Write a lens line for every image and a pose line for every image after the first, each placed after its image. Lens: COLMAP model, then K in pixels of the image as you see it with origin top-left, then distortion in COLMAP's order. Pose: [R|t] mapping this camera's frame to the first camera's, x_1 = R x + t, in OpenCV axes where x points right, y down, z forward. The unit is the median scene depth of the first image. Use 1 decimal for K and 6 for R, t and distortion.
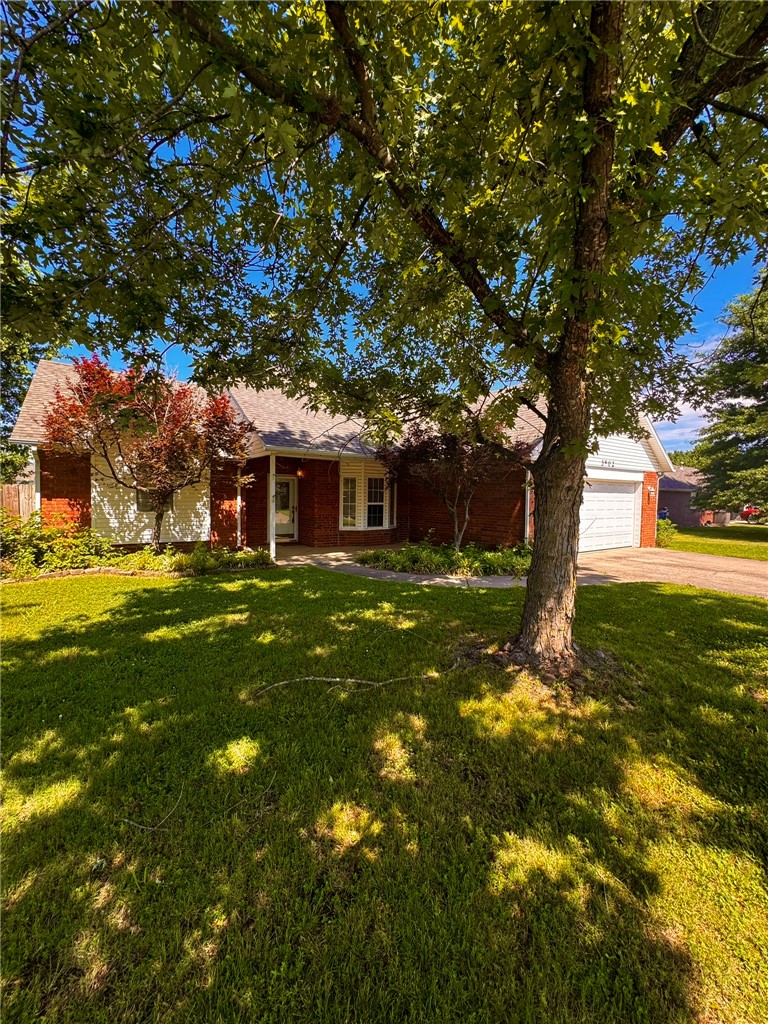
lens RADIAL K [[410.6, 0, 383.4], [0, 410.6, 511.8], [0, 0, 1]] dist [-0.002840, -0.000520]
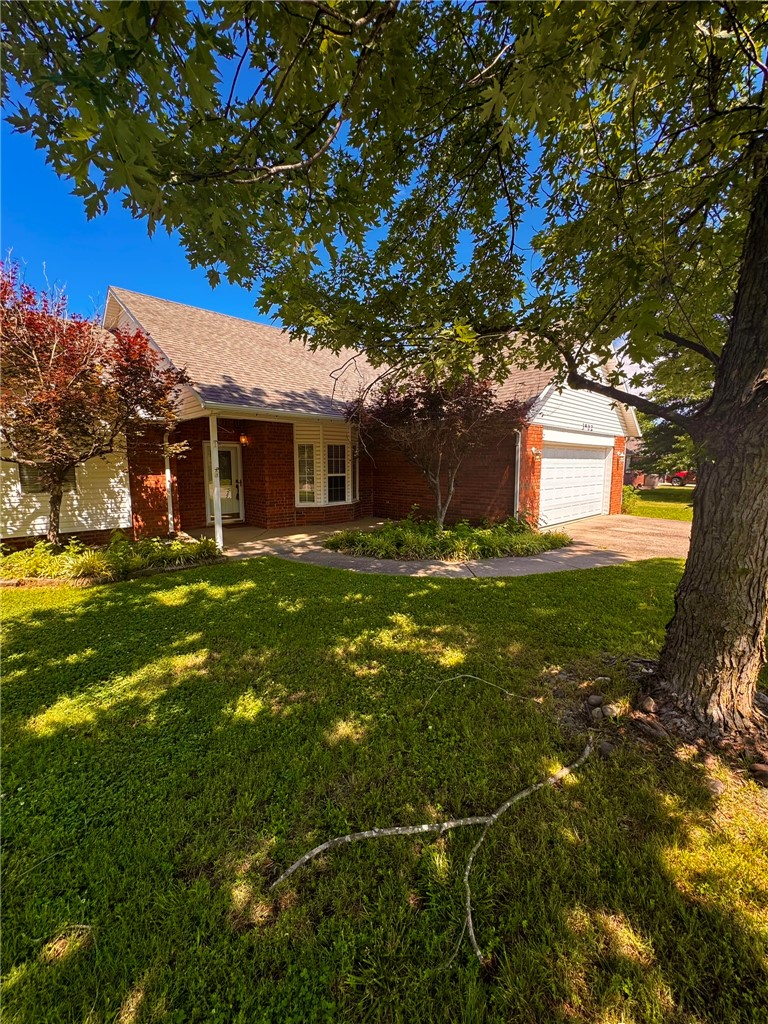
lens RADIAL K [[410.6, 0, 385.1], [0, 410.6, 511.8], [0, 0, 1]] dist [-0.002840, -0.000520]
pose [[0.986903, -0.033070, 0.157888, -0.079659], [0.020528, 0.996549, 0.080422, -0.013845], [-0.160003, -0.076128, 0.984177, 0.179391]]
